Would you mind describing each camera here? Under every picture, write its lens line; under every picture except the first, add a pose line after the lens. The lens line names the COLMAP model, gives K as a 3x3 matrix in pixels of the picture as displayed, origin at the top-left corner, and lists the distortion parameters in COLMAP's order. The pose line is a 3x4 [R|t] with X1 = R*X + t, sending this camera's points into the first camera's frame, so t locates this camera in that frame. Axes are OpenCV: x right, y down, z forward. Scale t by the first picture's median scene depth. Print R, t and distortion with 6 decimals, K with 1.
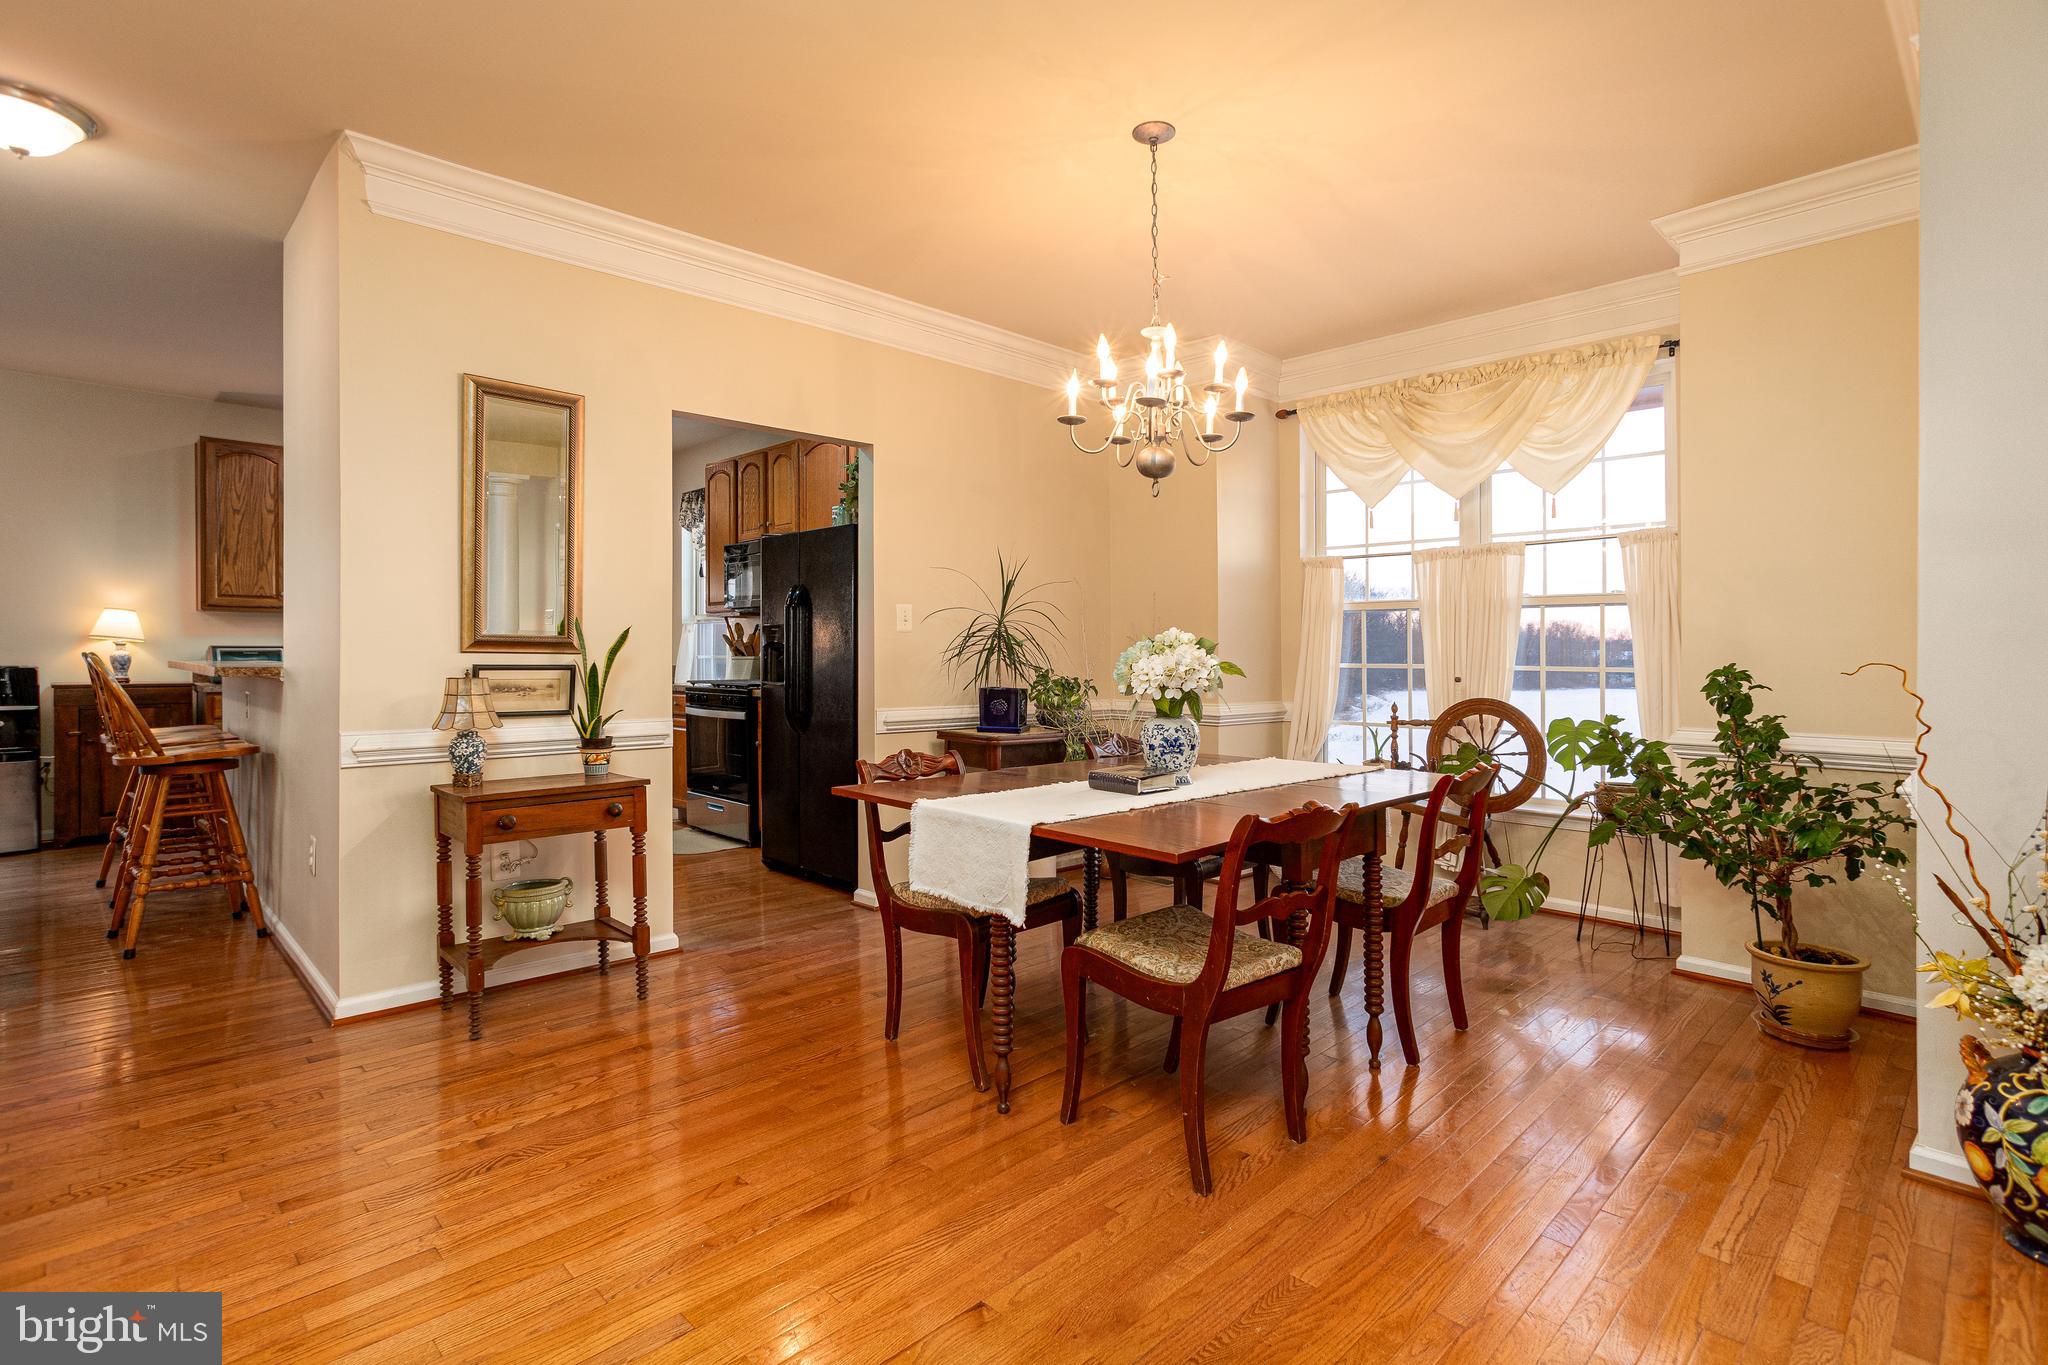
lens RADIAL K [[992.9, 0, 1027.7], [0, 992.9, 660.8], [0, 0, 1]] dist [-0.011765, 0.007130]
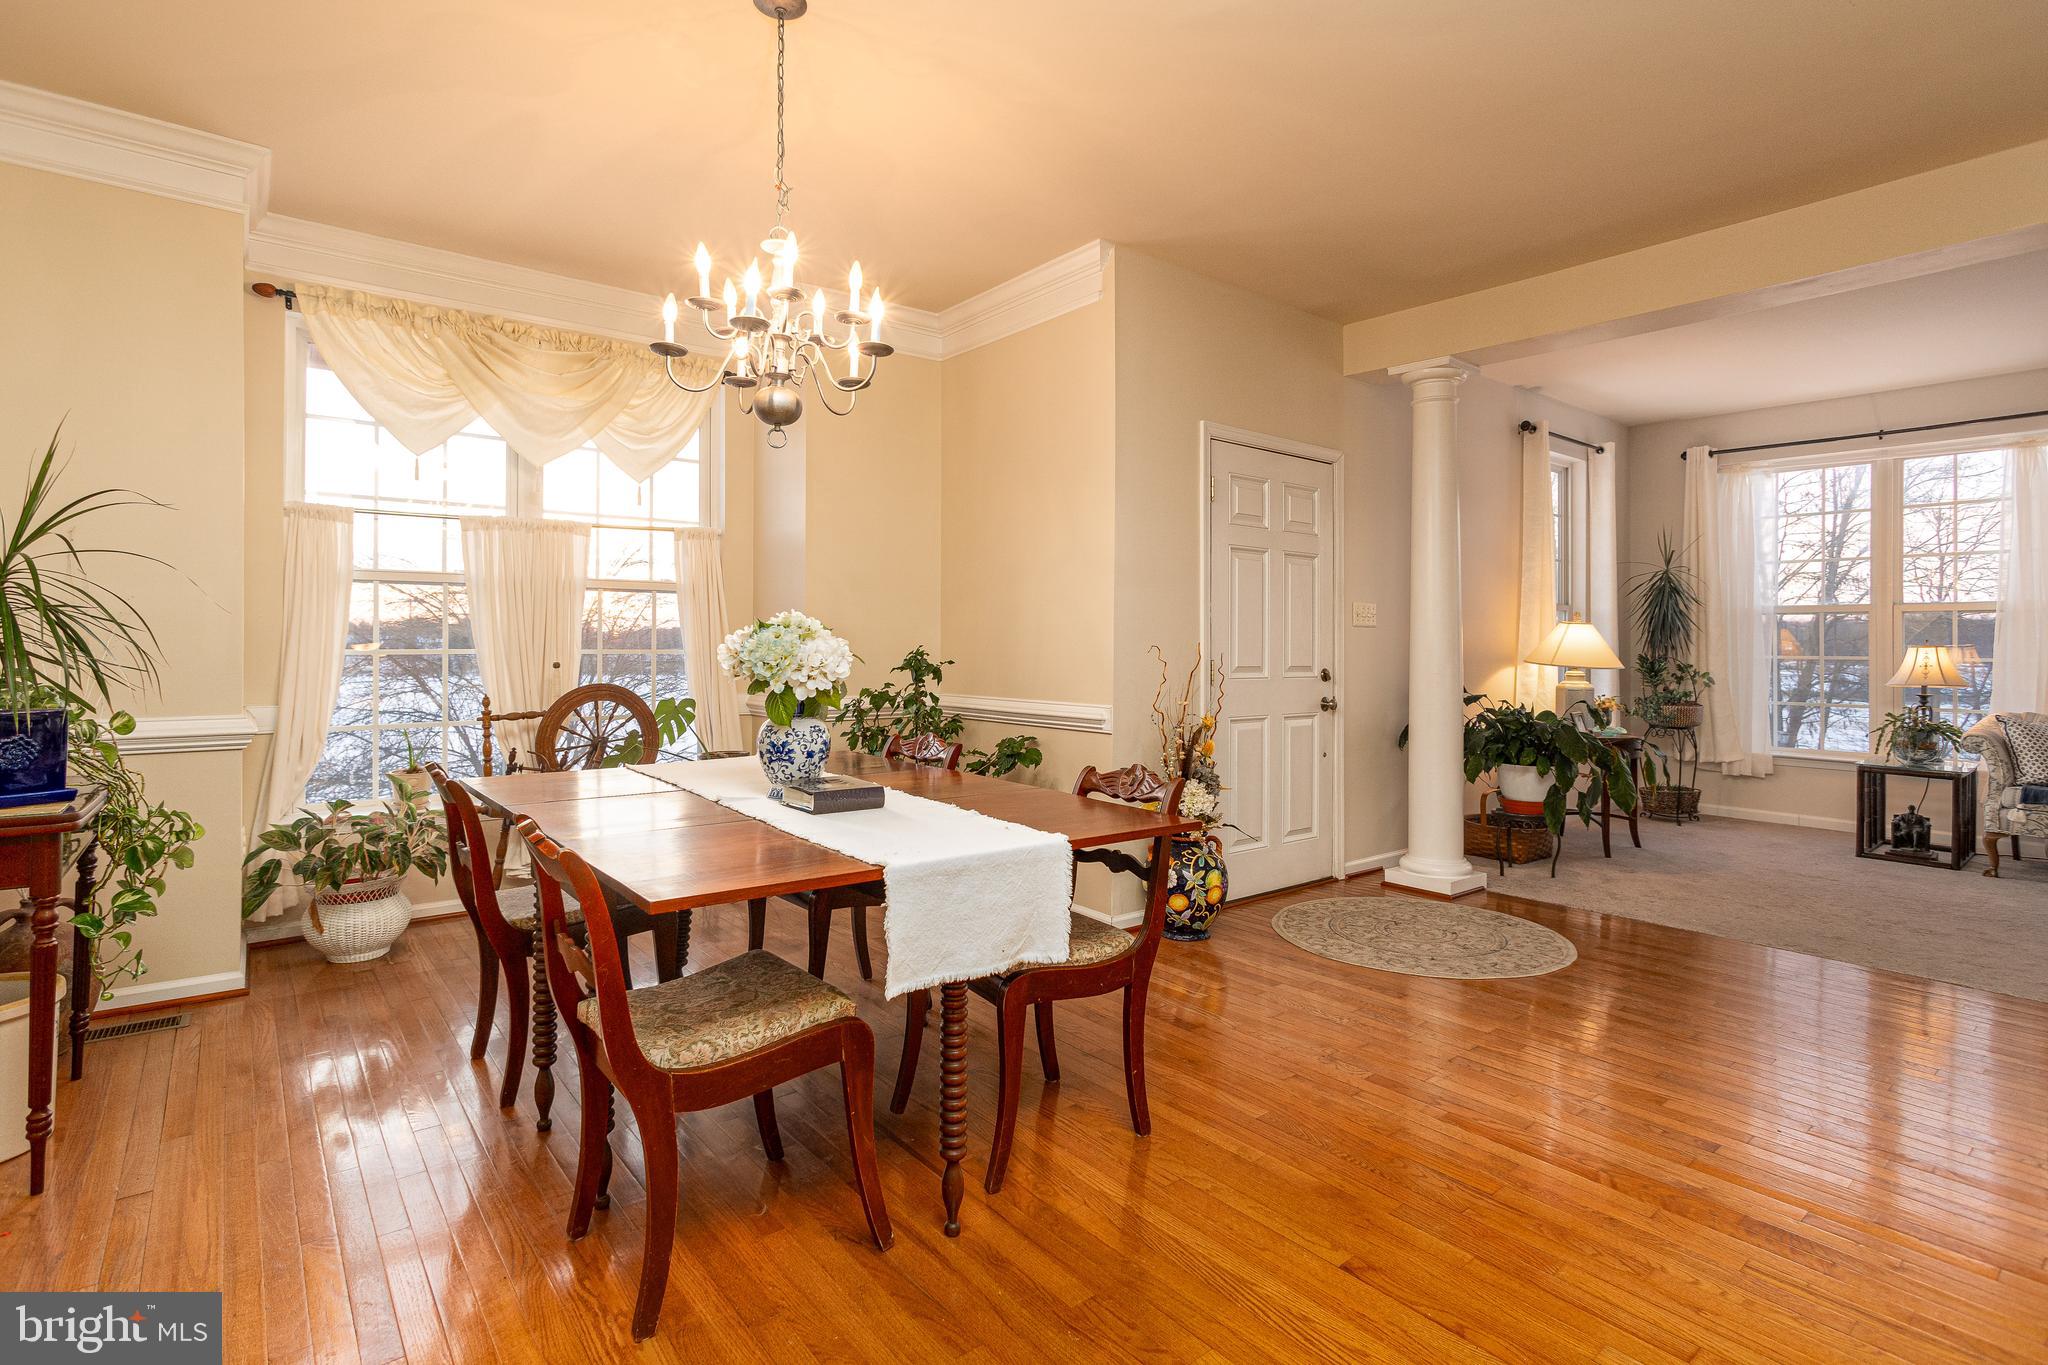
lens RADIAL K [[992.9, 0, 1015.9], [0, 992.9, 643.9], [0, 0, 1]] dist [-0.011765, 0.007130]
pose [[0.112750, -0.007593, 0.993594, -0.420569], [0.002691, 0.999969, 0.007337, -0.006391], [-0.993620, 0.001847, 0.112767, 0.461041]]
